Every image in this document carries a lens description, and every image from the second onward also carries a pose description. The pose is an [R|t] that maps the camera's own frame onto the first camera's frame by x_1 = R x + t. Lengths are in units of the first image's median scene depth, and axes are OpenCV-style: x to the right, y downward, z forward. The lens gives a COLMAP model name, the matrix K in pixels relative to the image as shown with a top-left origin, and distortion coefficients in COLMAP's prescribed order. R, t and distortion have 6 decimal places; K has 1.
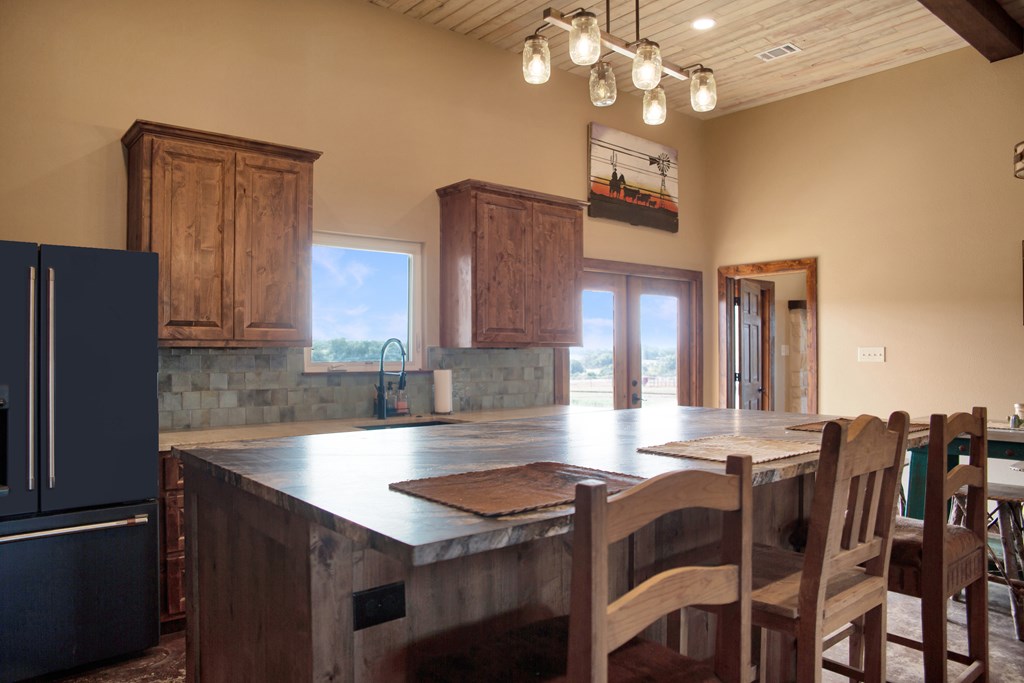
lens RADIAL K [[710.3, 0, 512.0], [0, 710.3, 341.5], [0, 0, 1]] dist [-0.096009, 0.061290]
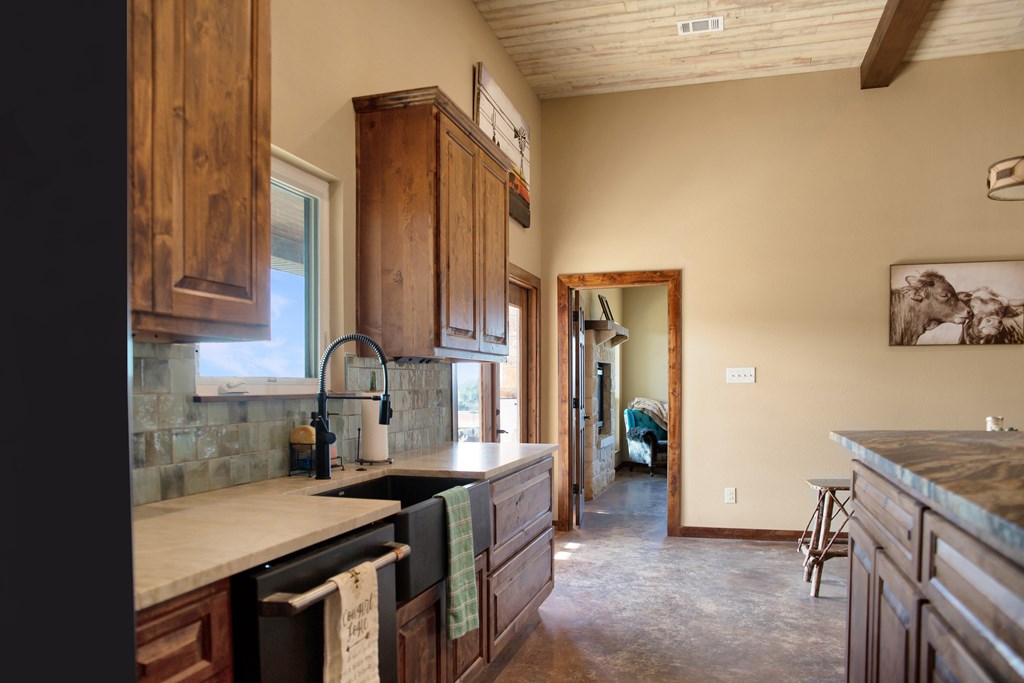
lens RADIAL K [[729.7, 0, 514.7], [0, 729.7, 401.0], [0, 0, 1]] dist [-0.037522, 0.000957]
pose [[0.825323, -0.015312, 0.564453, -0.349084], [-0.003937, 0.999452, 0.032868, 0.026168], [-0.564647, -0.029349, 0.824811, 0.399652]]
